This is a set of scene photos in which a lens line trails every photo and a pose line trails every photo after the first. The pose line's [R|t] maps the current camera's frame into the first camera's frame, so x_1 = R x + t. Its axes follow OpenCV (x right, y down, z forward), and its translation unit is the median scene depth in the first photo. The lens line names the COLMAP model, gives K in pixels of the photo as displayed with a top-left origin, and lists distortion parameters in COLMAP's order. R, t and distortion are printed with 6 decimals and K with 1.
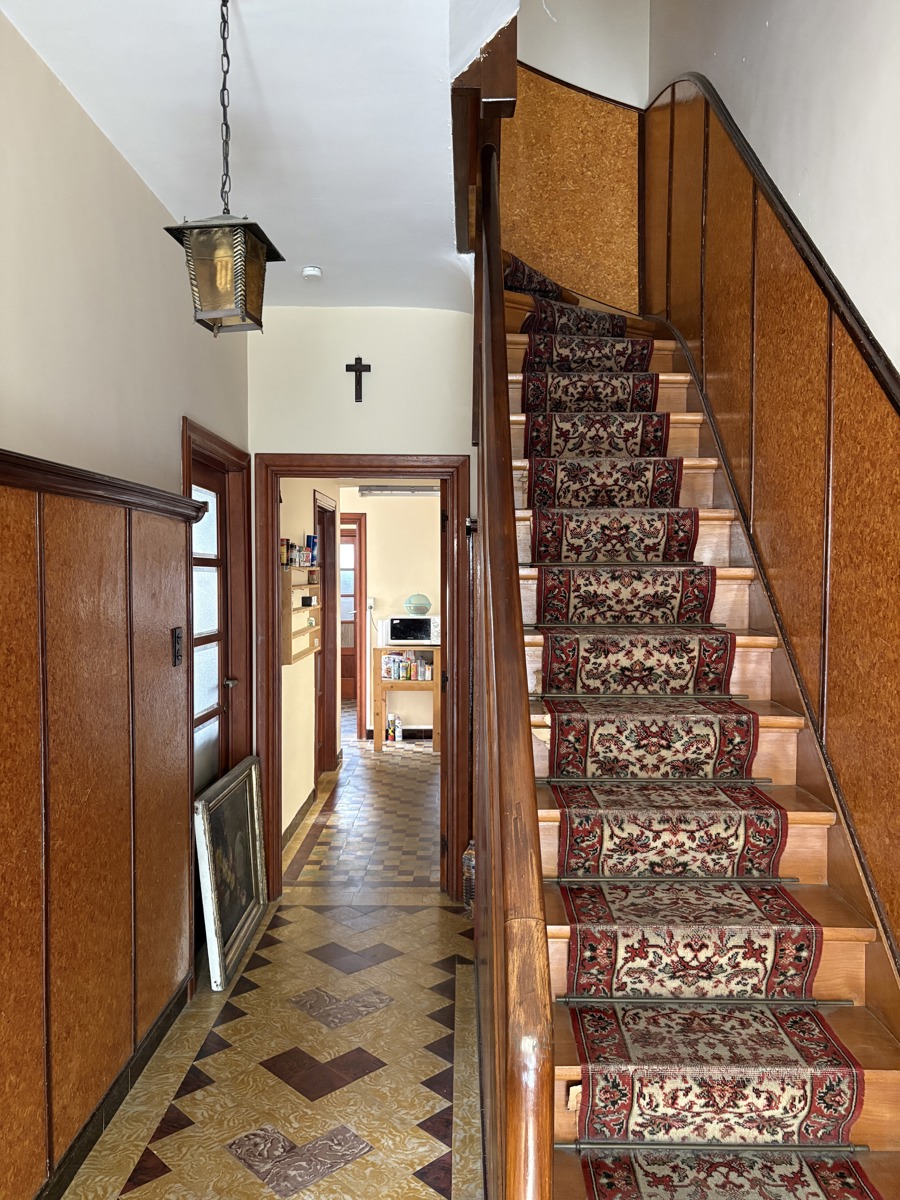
lens RADIAL K [[932.8, 0, 450.0], [0, 932.8, 600.0], [0, 0, 1]] dist [0.001728, -0.005628]
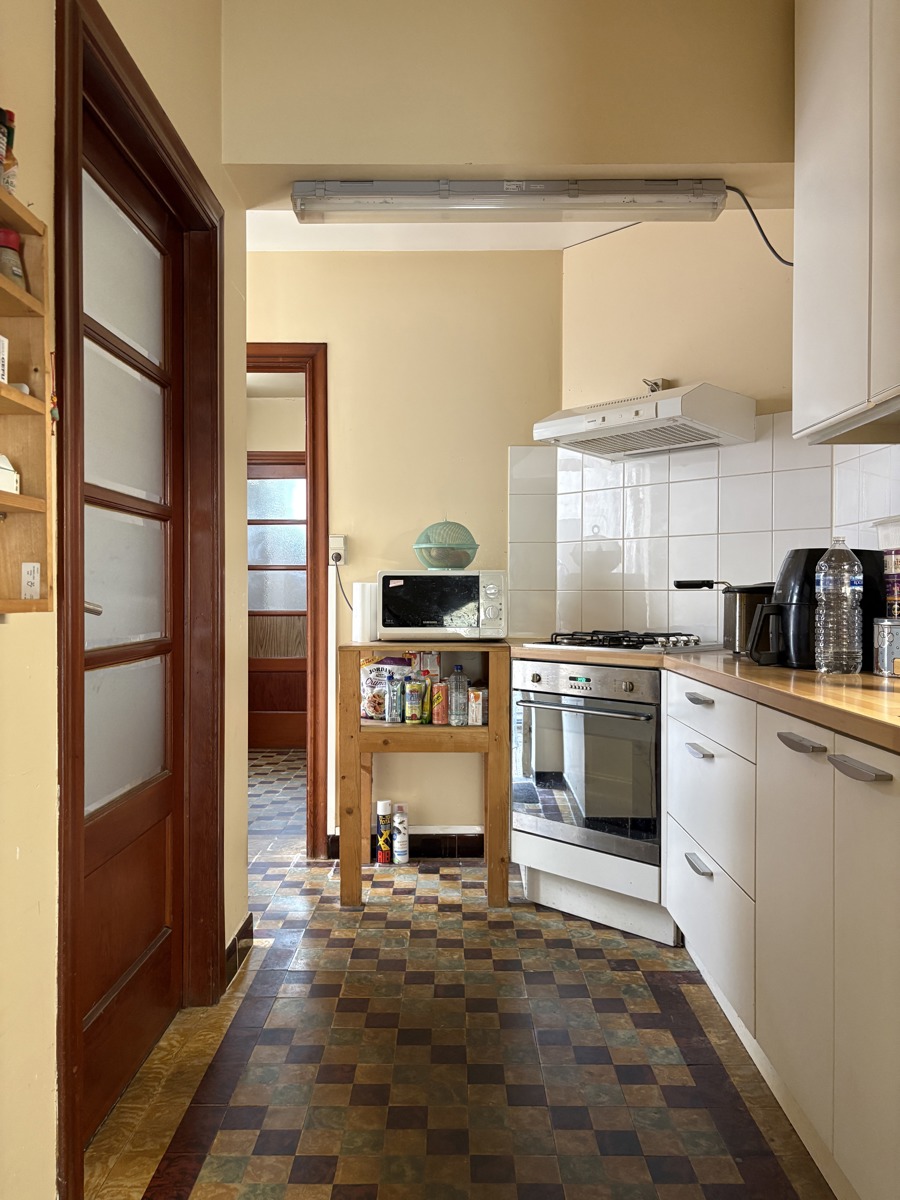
lens RADIAL K [[932.8, 0, 450.0], [0, 932.8, 600.0], [0, 0, 1]] dist [0.001728, -0.005628]
pose [[0.999935, -0.000350, 0.011410, -0.038144], [0.000619, 0.999722, -0.023569, 0.040305], [-0.011399, 0.023574, 0.999657, 0.581072]]
